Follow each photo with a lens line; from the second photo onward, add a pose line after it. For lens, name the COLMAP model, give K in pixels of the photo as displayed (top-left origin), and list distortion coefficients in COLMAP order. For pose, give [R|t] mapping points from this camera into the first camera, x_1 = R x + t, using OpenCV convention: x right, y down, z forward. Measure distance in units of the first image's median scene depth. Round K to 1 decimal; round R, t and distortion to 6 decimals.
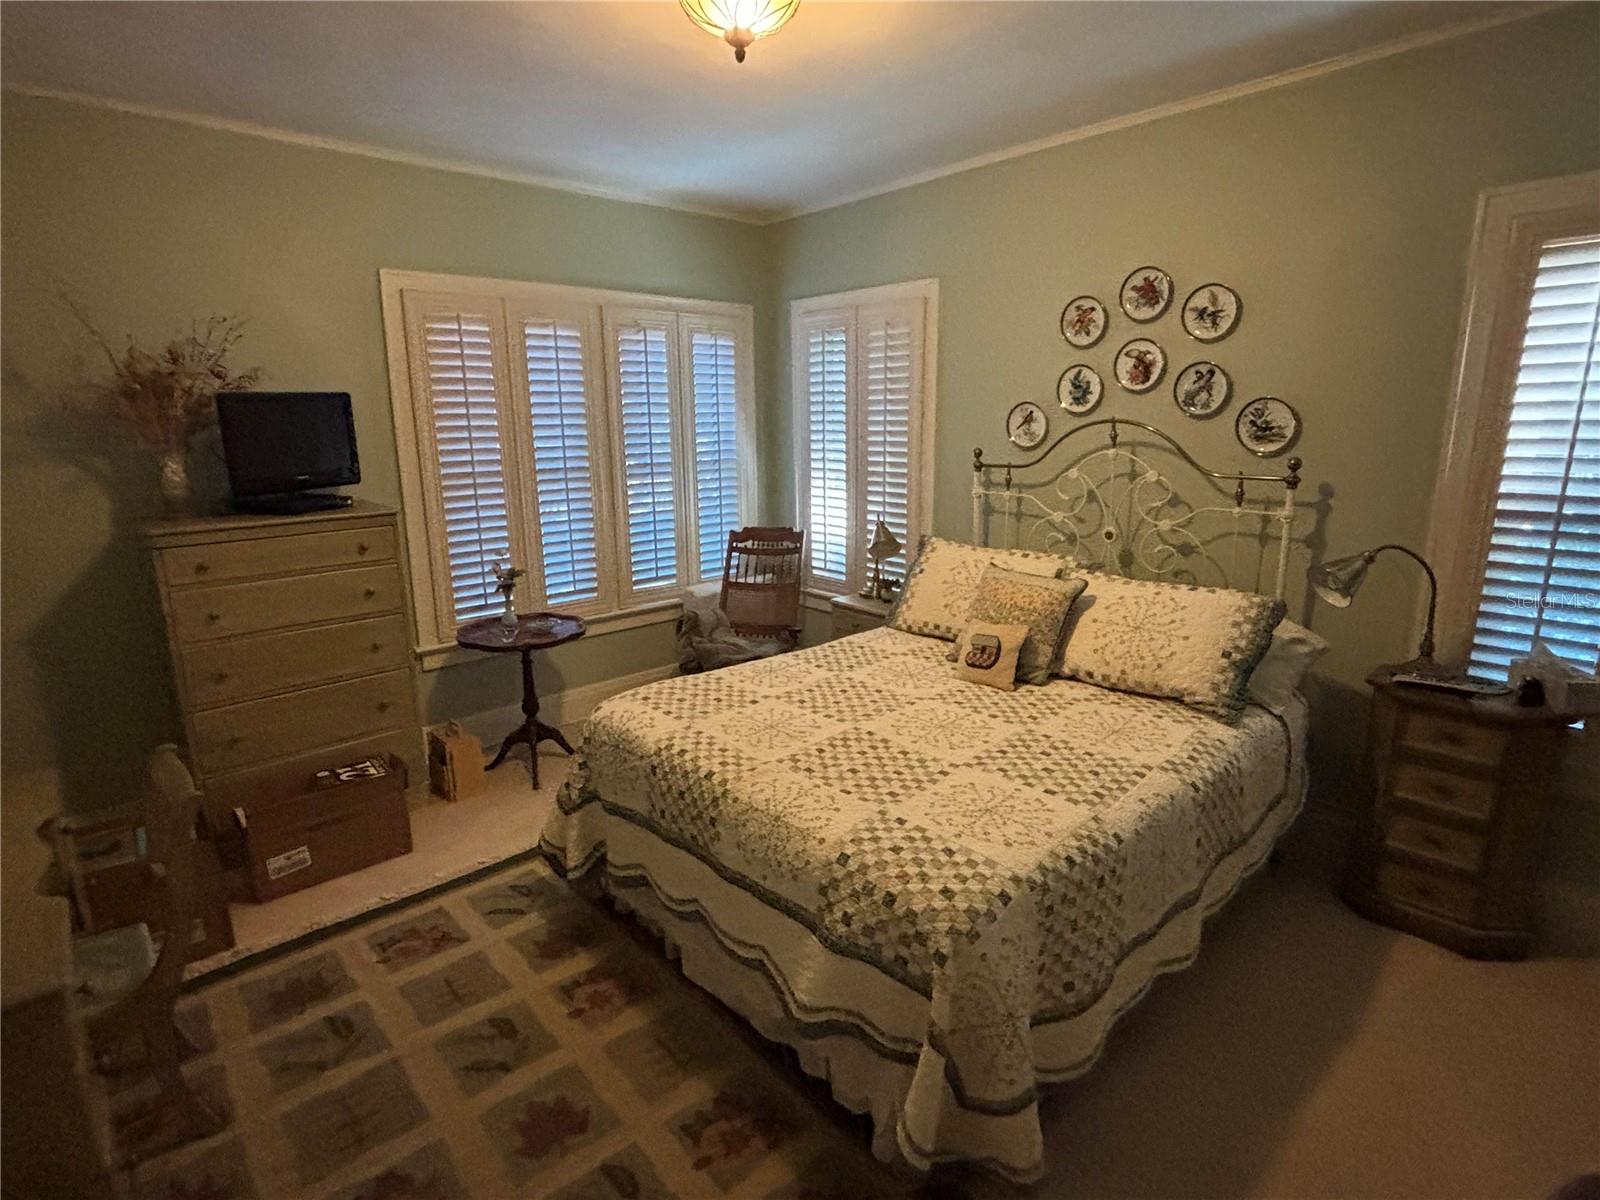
lens RADIAL K [[822.4, 0, 798.3], [0, 822.4, 597.0], [0, 0, 1]] dist [0.006236, -0.002635]
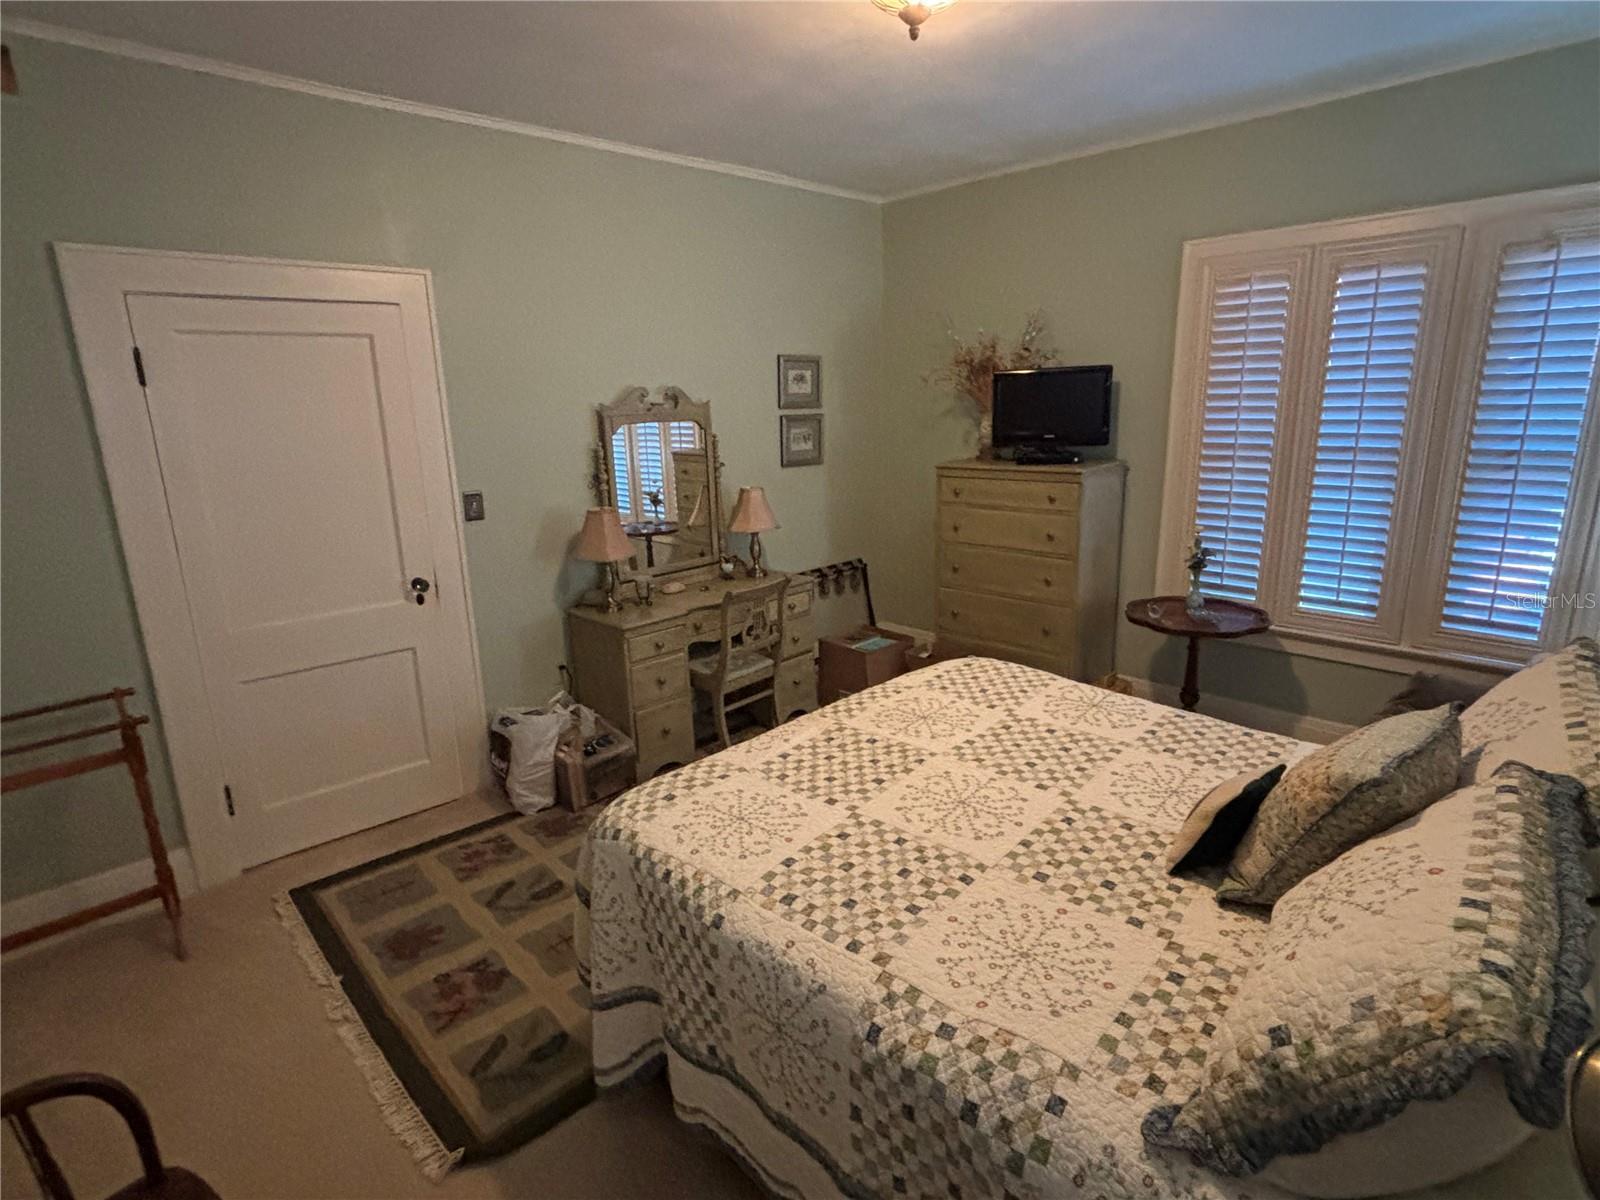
lens RADIAL K [[846.5, 0, 797.7], [0, 846.5, 592.4], [0, 0, 1]] dist [-0.002404, -0.001577]
pose [[0.022785, 0.240186, -0.970459, 0.896843], [-0.192962, 0.953515, 0.231462, -0.185723], [0.980942, 0.181988, 0.068073, 0.757043]]
